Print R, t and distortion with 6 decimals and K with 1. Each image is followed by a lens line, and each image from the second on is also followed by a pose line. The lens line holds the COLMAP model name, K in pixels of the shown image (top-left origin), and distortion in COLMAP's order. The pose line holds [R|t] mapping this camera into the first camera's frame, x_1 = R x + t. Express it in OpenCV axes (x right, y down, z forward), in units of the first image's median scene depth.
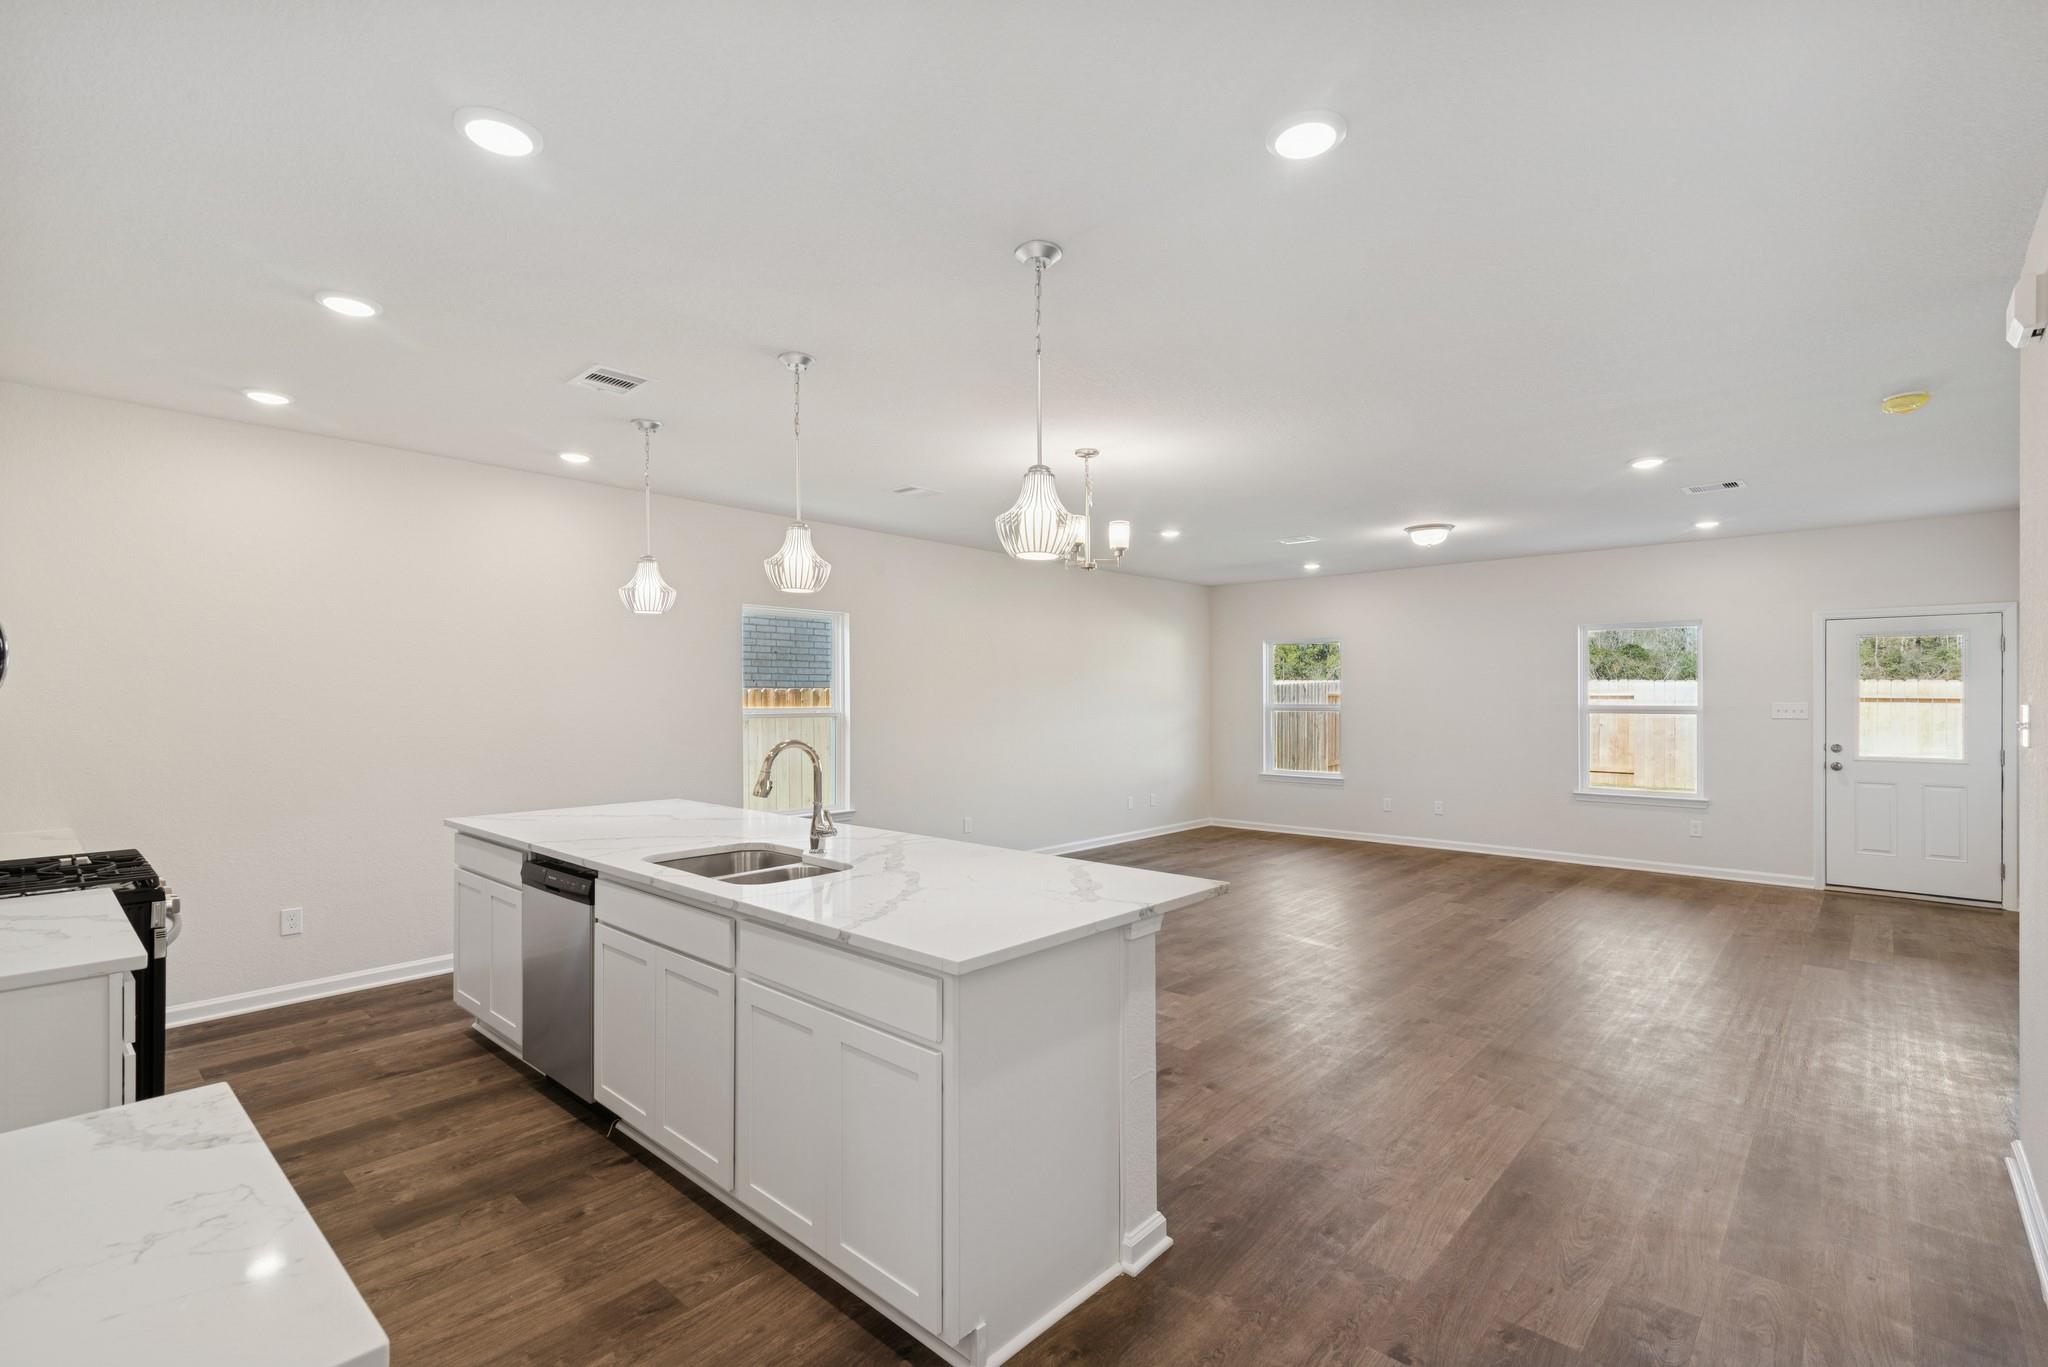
lens RADIAL K [[926.9, 0, 1018.9], [0, 926.9, 692.0], [0, 0, 1]] dist [0.017776, -0.001239]
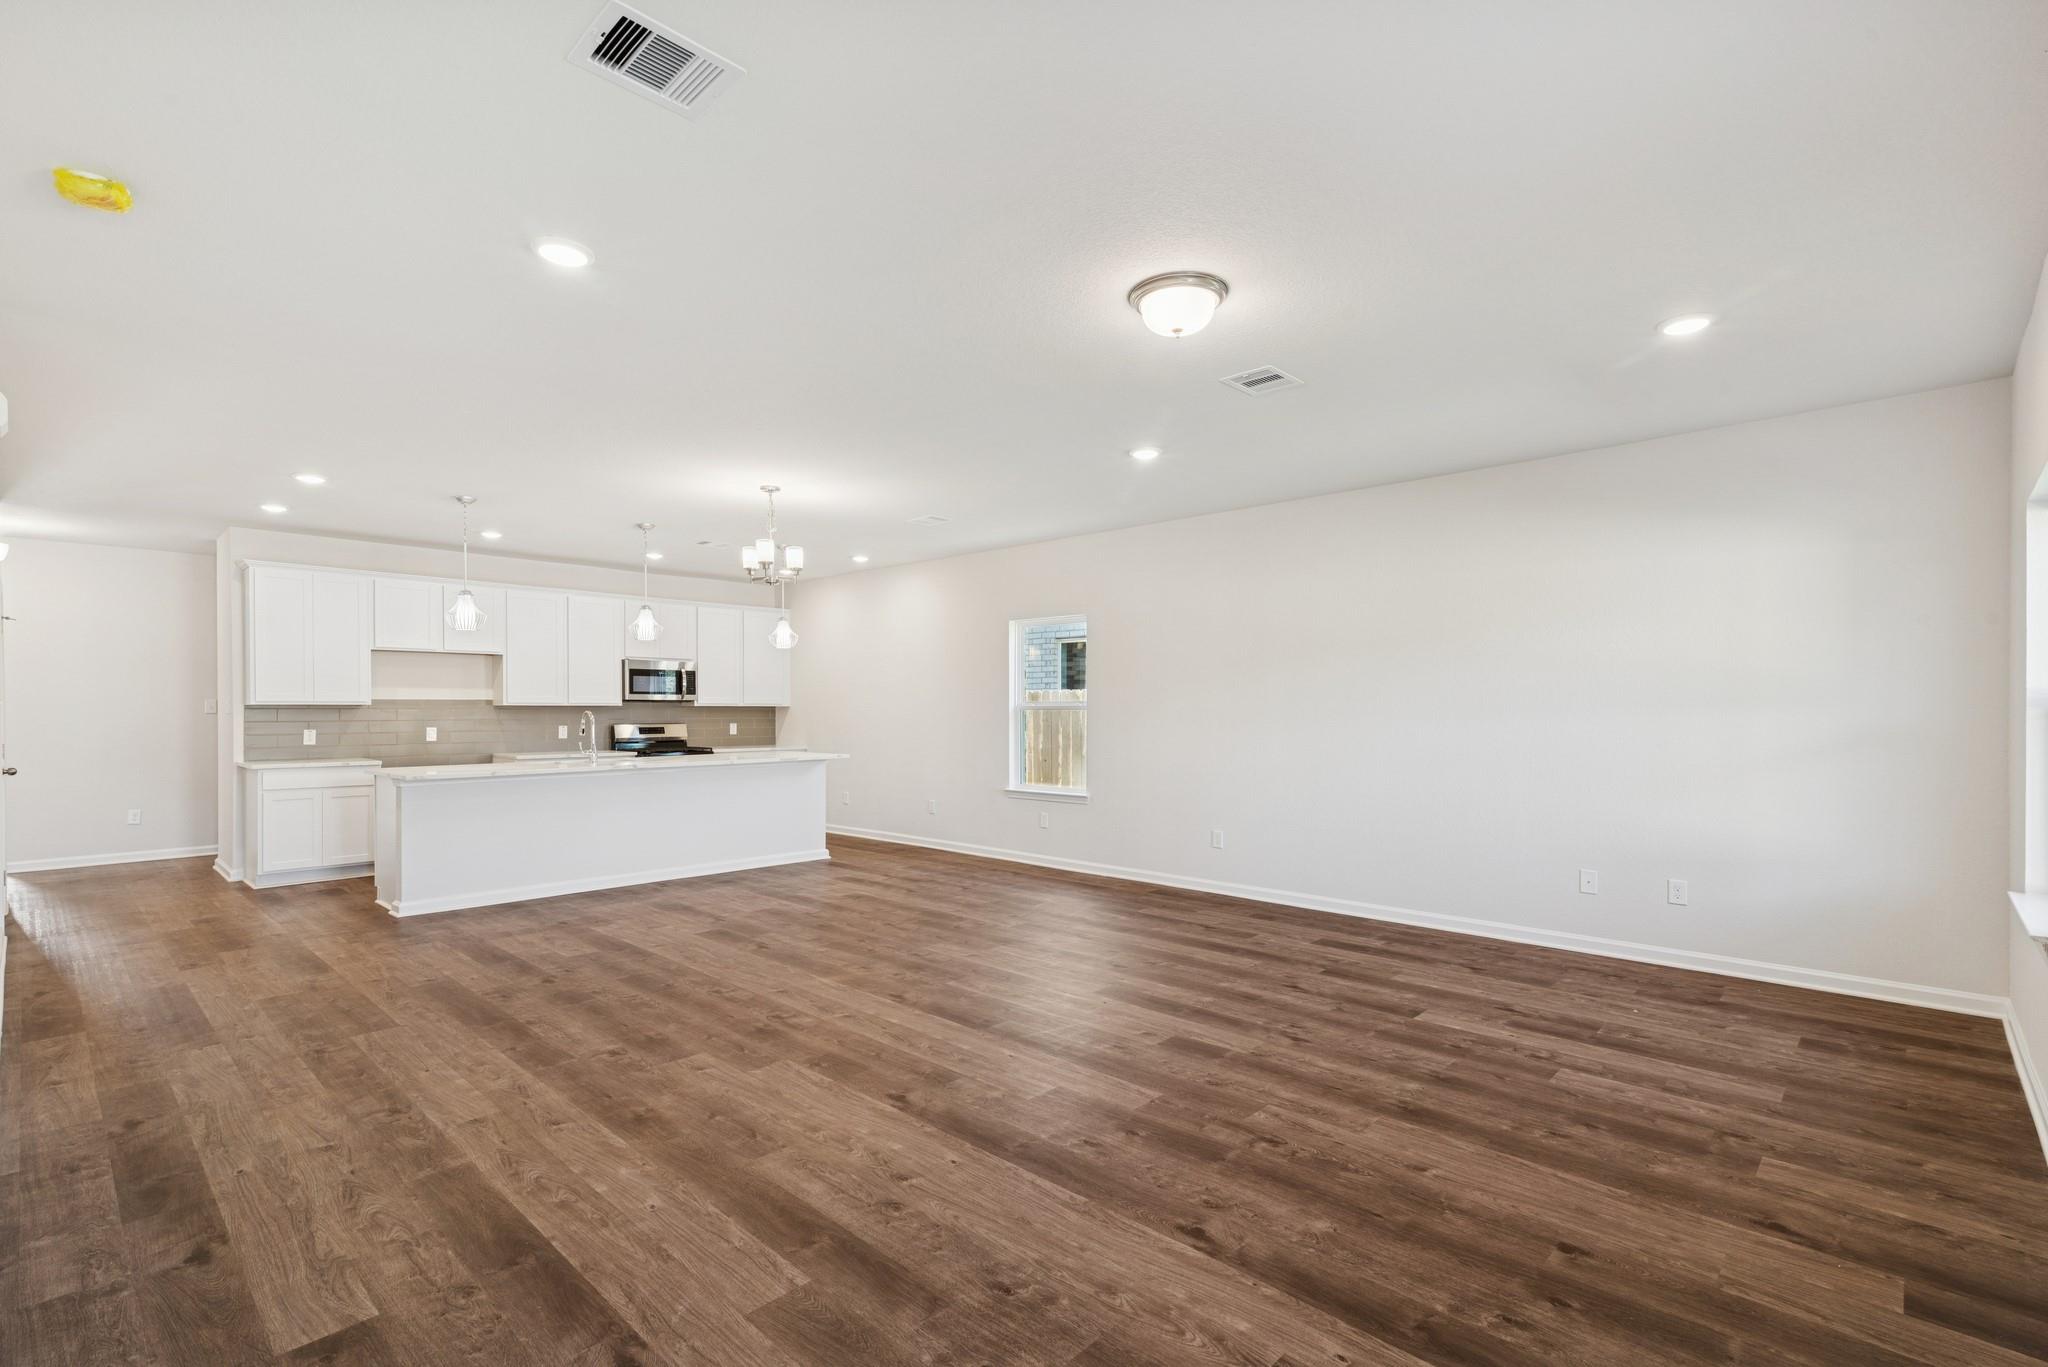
lens RADIAL K [[926.9, 0, 1030.4], [0, 926.9, 706.1], [0, 0, 1]] dist [0.017776, -0.001239]
pose [[-0.009453, -0.001021, -0.999955, 0.904854], [0.010010, 0.999949, -0.001116, 0.023666], [0.999905, -0.010020, -0.009443, 0.941497]]
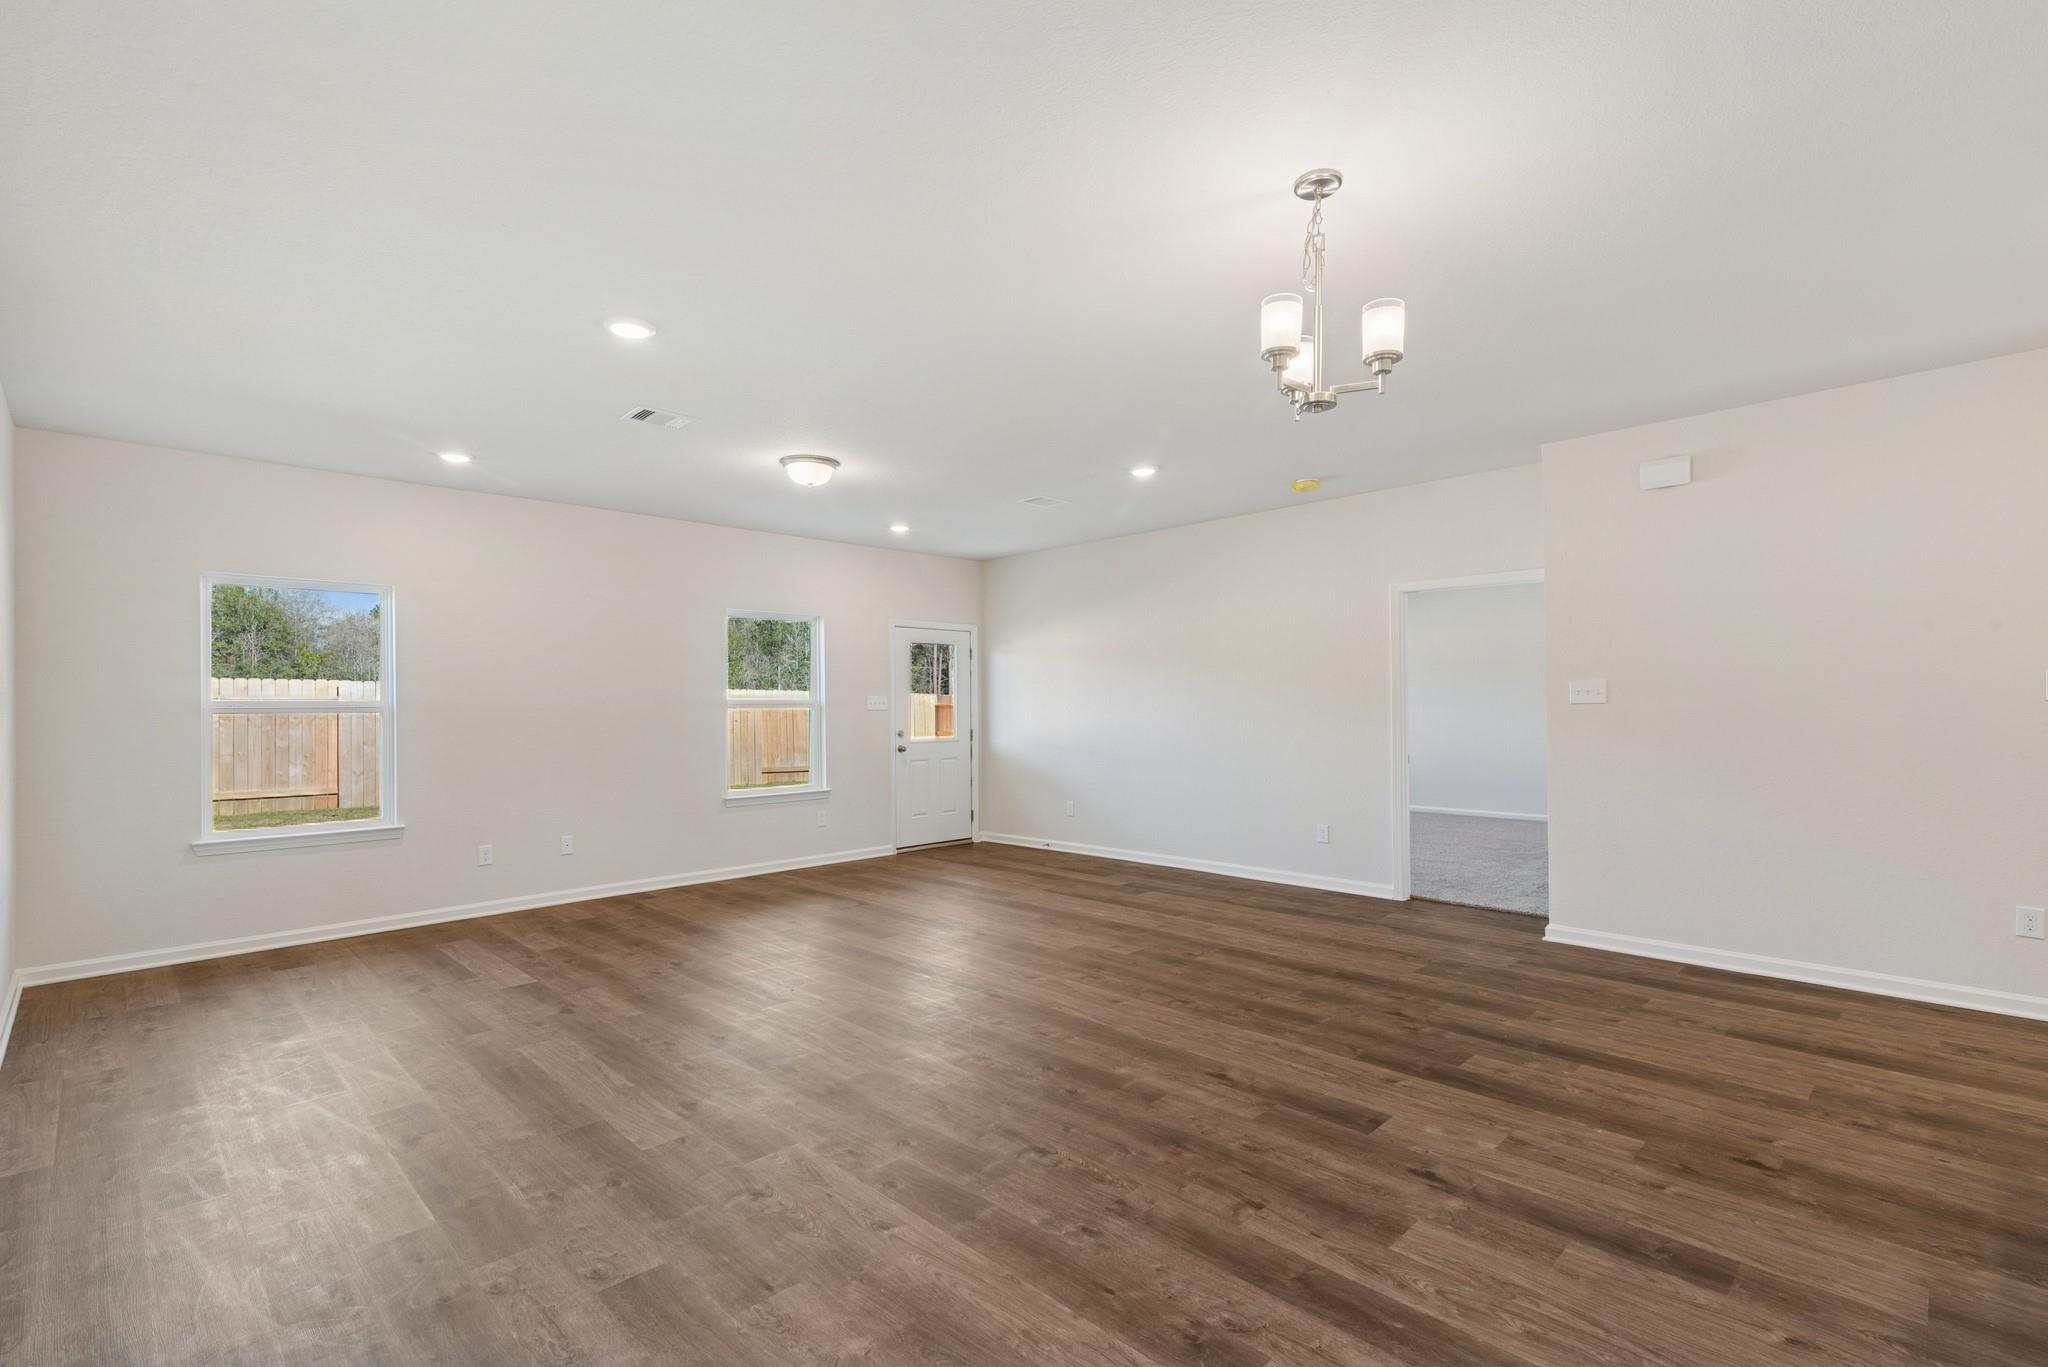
lens RADIAL K [[926.9, 0, 1037.2], [0, 926.9, 681.8], [0, 0, 1]] dist [0.017776, -0.001239]
pose [[0.041922, 0.026074, 0.998781, -0.318258], [0.001151, 0.999657, -0.026145, 0.024569], [-0.999120, 0.002245, 0.041877, 0.791174]]
